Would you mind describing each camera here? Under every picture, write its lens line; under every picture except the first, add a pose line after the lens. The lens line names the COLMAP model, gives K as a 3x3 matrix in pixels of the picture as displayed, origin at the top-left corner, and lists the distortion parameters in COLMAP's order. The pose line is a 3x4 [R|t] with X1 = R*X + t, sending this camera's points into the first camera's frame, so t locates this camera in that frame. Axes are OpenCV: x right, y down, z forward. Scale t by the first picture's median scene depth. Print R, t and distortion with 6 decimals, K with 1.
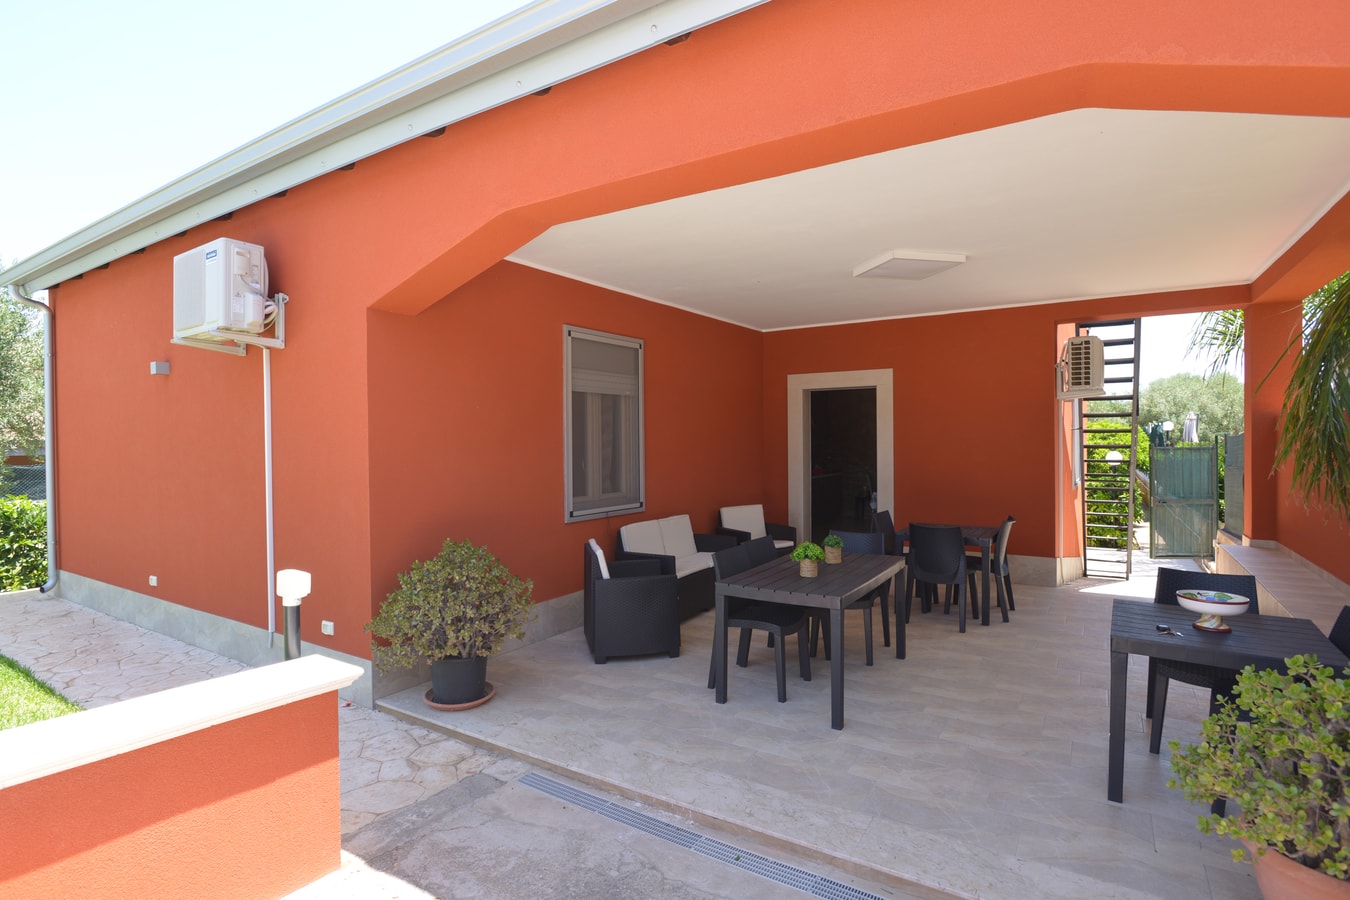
lens RADIAL K [[666.8, 0, 675.0], [0, 666.8, 450.0], [0, 0, 1]] dist [-0.019852, -0.000046]
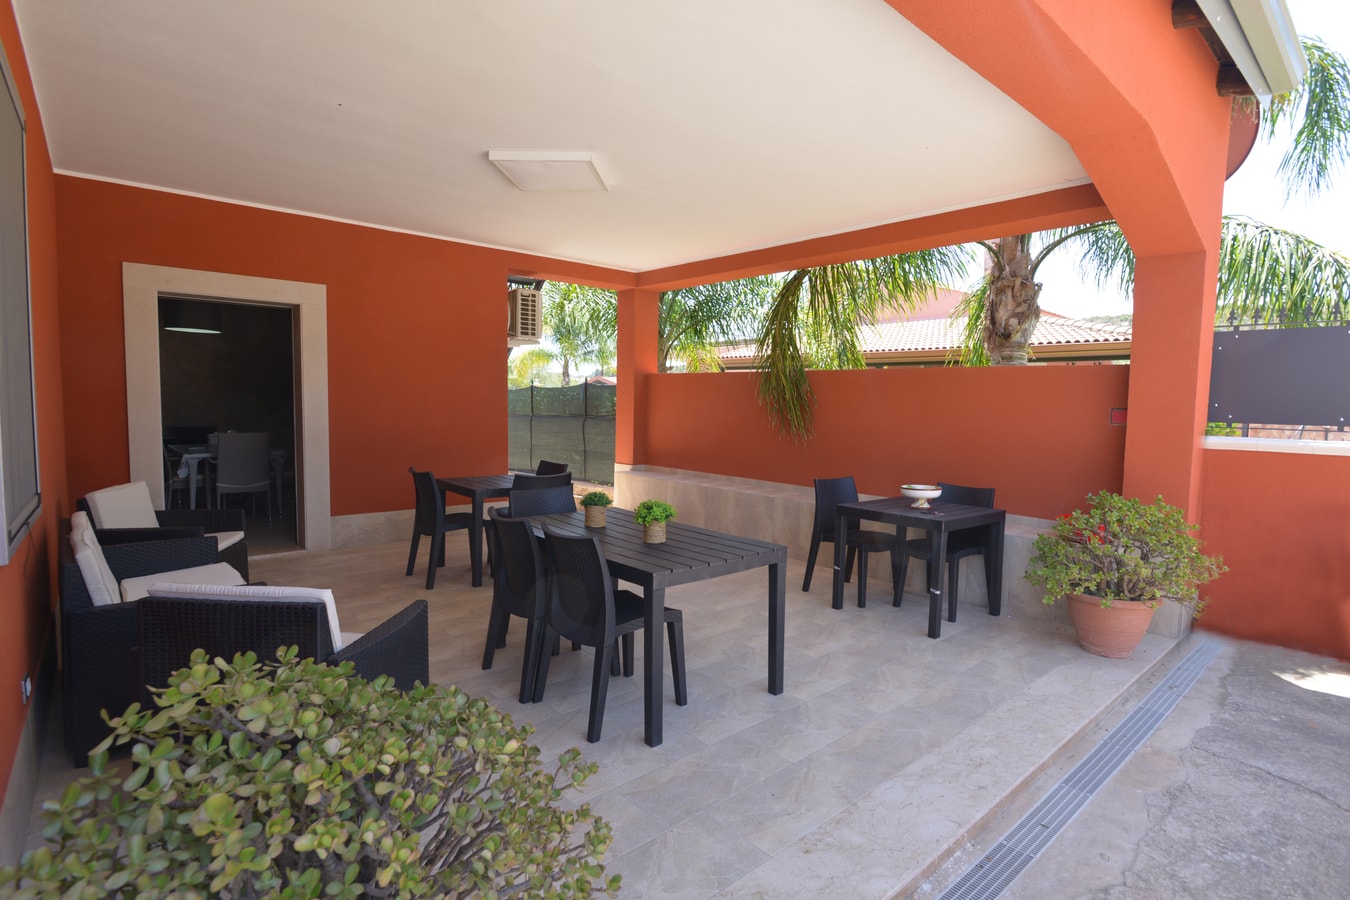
lens RADIAL K [[648.0, 0, 675.0], [0, 648.0, 450.0], [0, 0, 1]] dist [-0.014721, 0.000074]
pose [[0.277080, -0.056875, 0.959162, -0.677431], [-0.009443, 0.998037, 0.061908, 0.039873], [-0.960800, -0.026211, 0.275999, 0.984370]]
